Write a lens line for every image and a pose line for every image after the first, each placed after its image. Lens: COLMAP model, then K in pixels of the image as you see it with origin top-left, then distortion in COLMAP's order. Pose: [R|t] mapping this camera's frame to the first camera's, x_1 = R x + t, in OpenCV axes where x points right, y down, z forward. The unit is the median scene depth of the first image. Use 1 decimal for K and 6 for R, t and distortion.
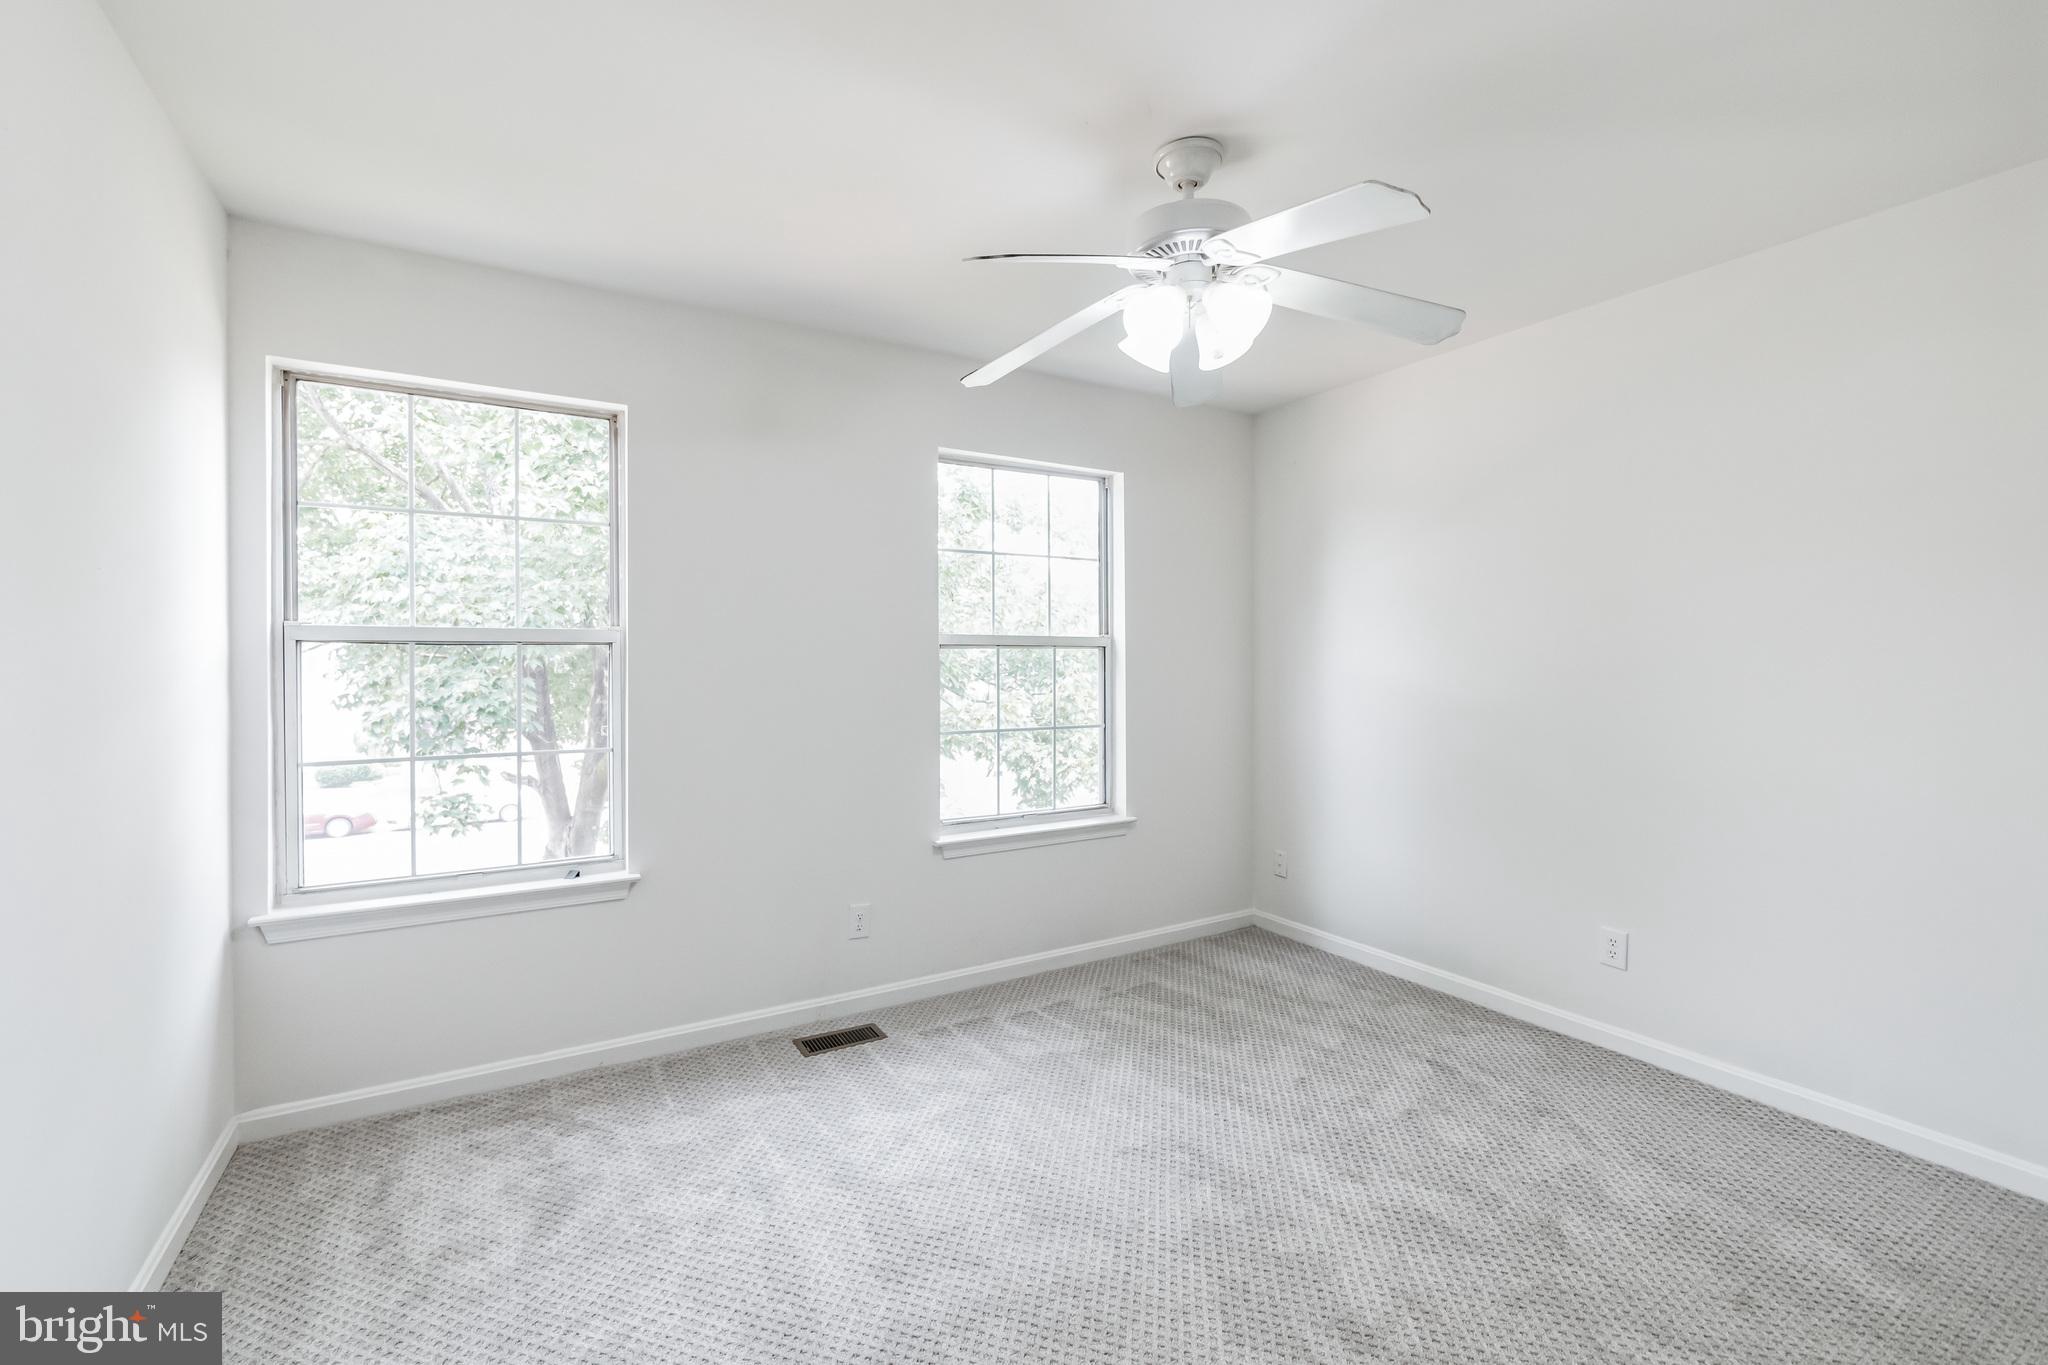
lens RADIAL K [[869.3, 0, 1024.0], [0, 869.3, 682.5], [0, 0, 1]] dist [-0.015792, 0.000145]
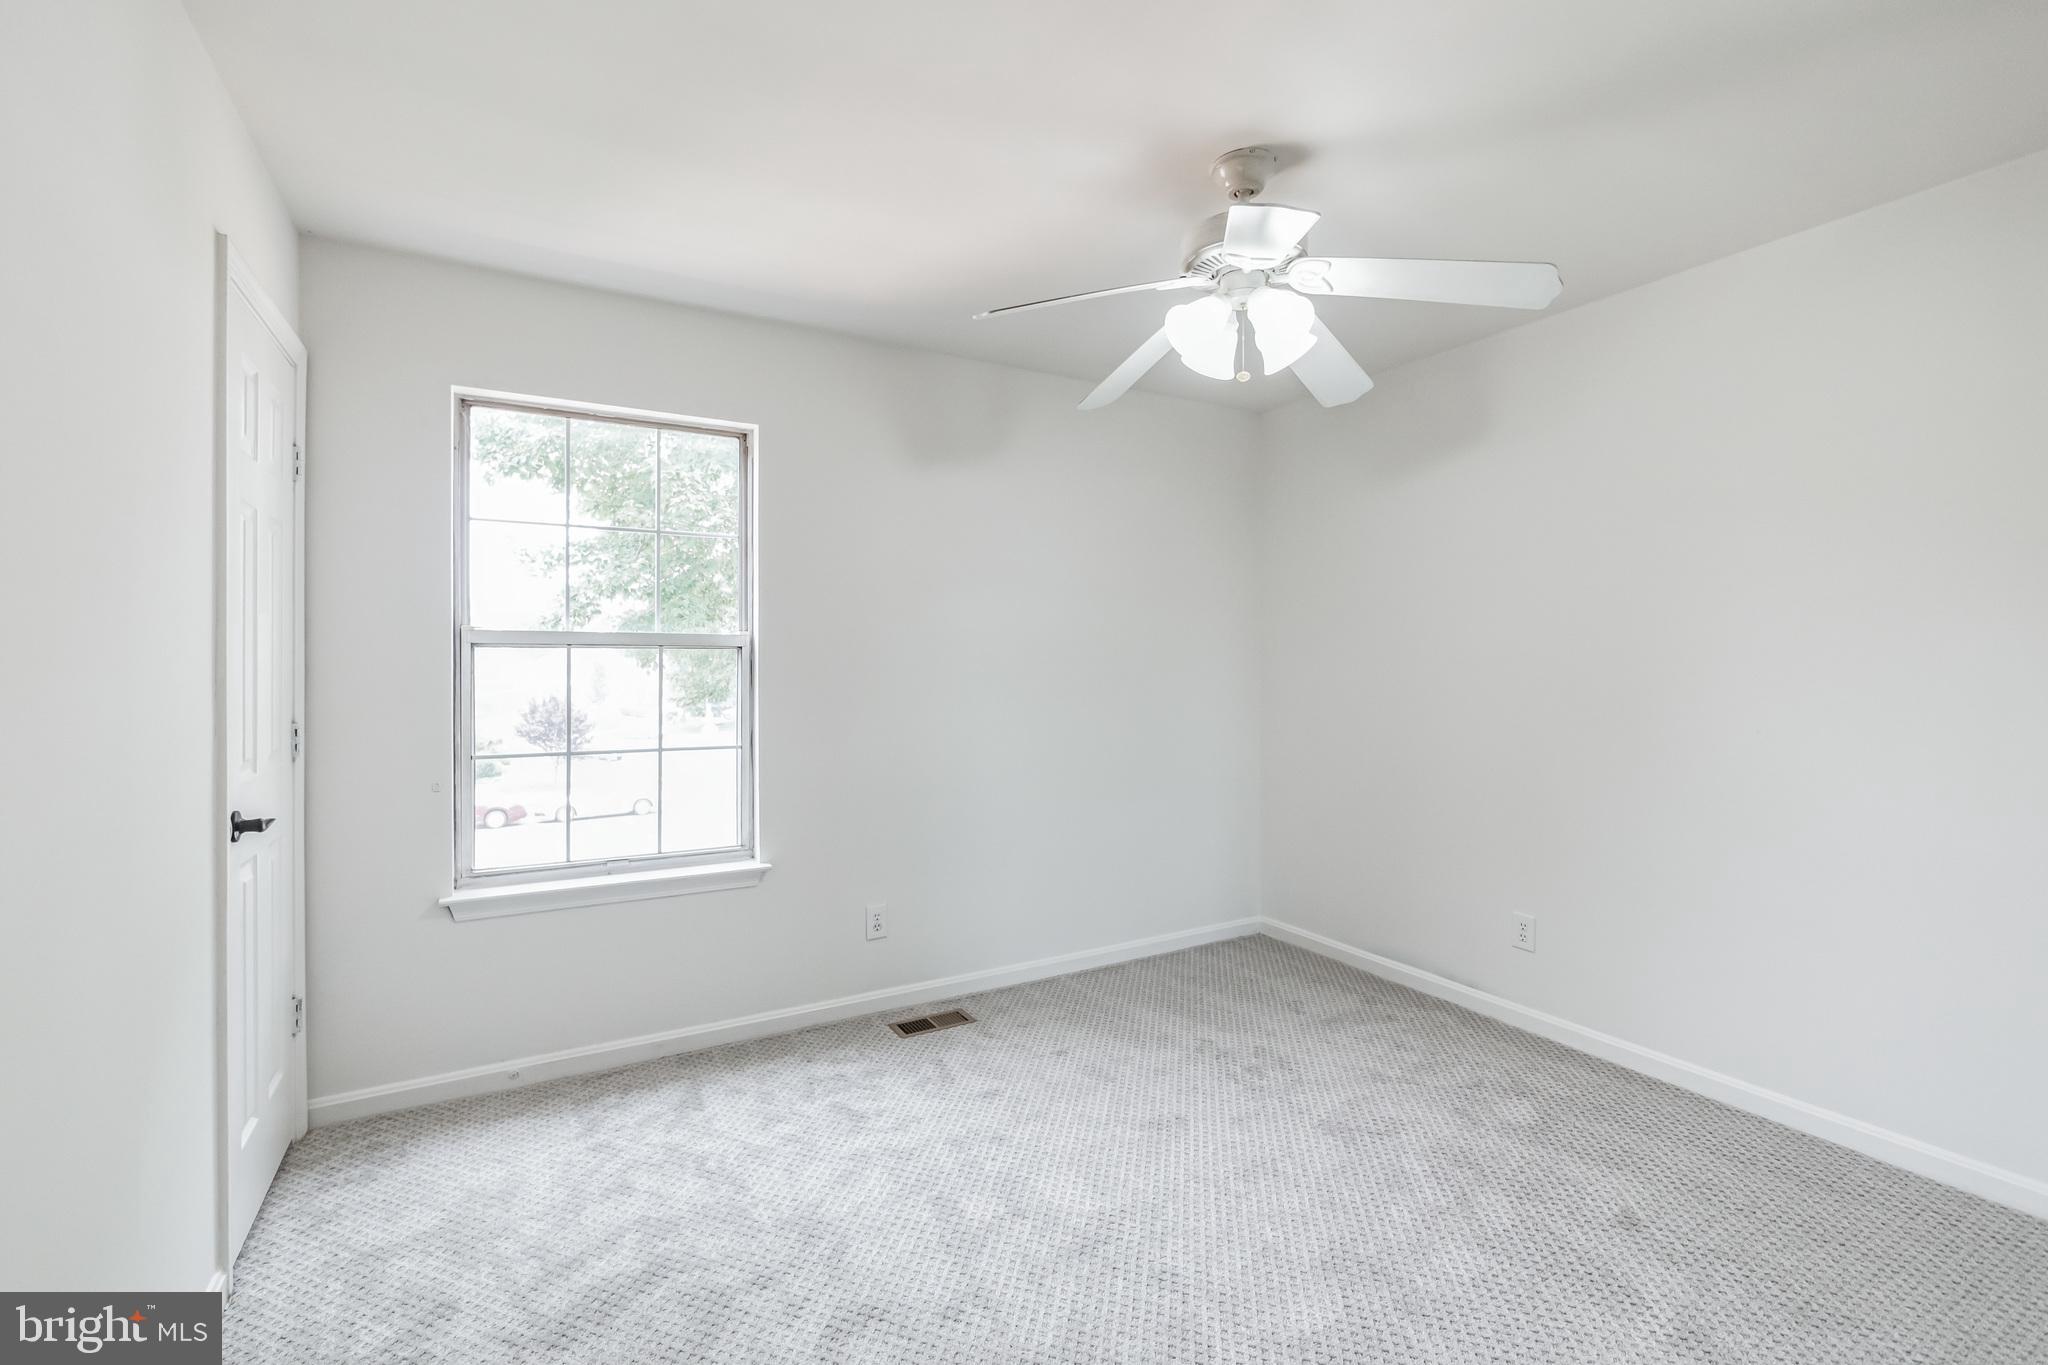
lens RADIAL K [[859.5, 0, 1024.0], [0, 859.5, 682.5], [0, 0, 1]] dist [0.000814, -0.005243]
pose [[0.999352, -0.002325, -0.035924, -0.088355], [0.002309, 0.999997, -0.000471, 0.000524], [0.035925, 0.000388, 0.999354, -0.052283]]
